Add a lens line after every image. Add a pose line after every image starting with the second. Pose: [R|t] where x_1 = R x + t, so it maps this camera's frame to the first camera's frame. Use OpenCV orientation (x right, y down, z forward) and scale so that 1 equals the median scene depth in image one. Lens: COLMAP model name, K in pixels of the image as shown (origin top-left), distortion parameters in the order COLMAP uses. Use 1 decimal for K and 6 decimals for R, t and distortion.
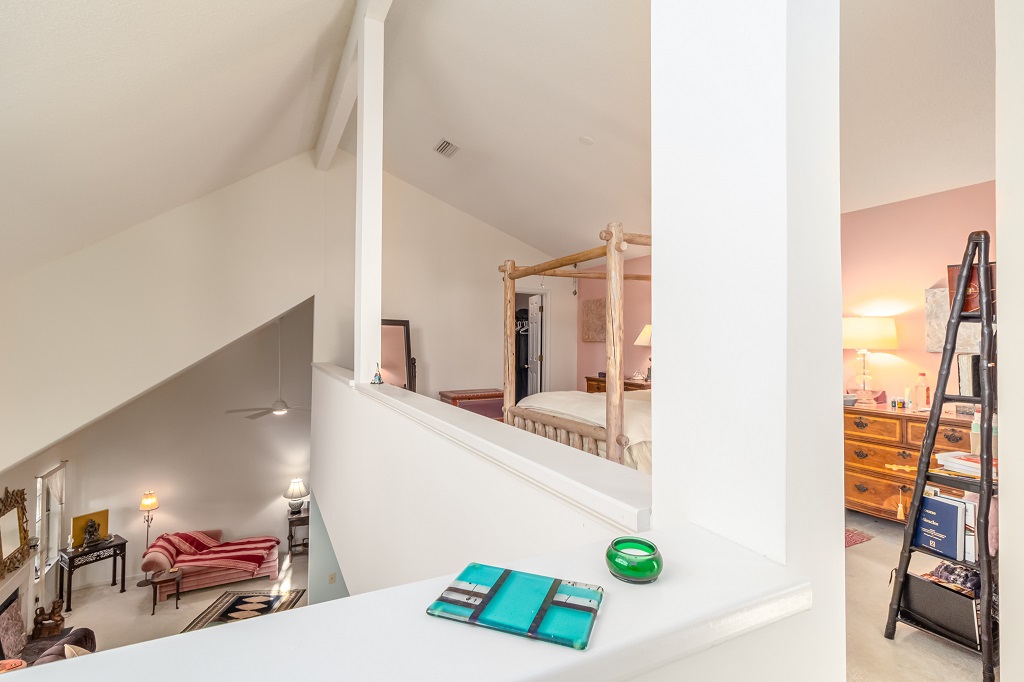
lens RADIAL K [[490.4, 0, 516.4], [0, 490.4, 331.1], [0, 0, 1]] dist [-0.000130, 0.000086]
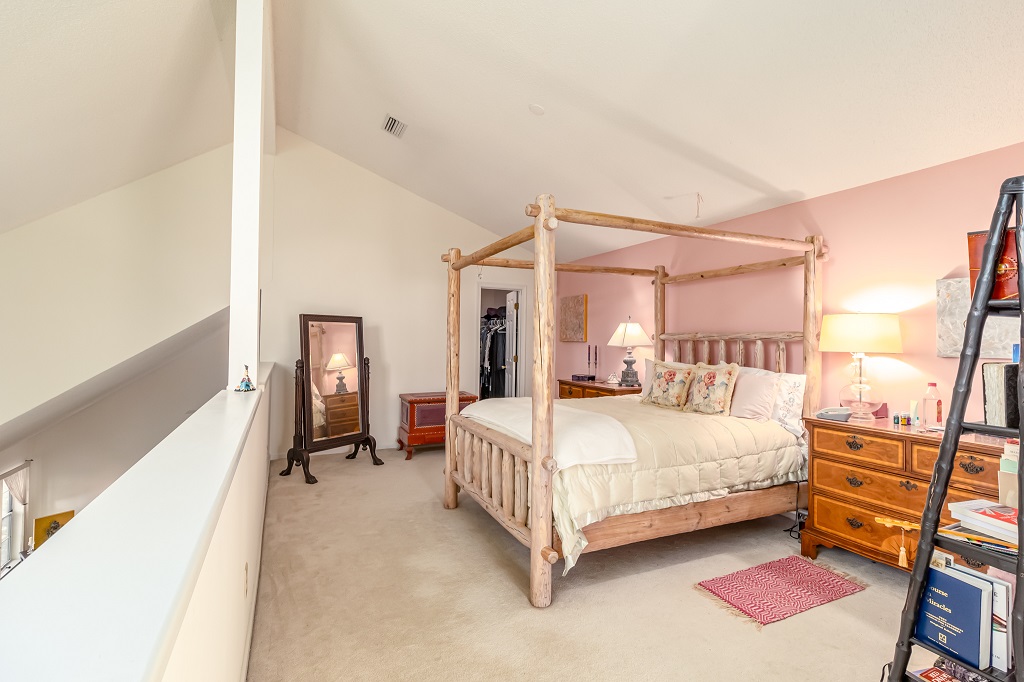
lens RADIAL K [[473.0, 0, 518.8], [0, 473.0, 331.1], [0, 0, 1]] dist [-0.000923, 0.000446]
pose [[0.999463, 0.006382, -0.032152, 0.184156], [-0.006387, 0.999980, -0.000048, 0.004713], [0.032151, 0.000253, 0.999483, 0.214752]]
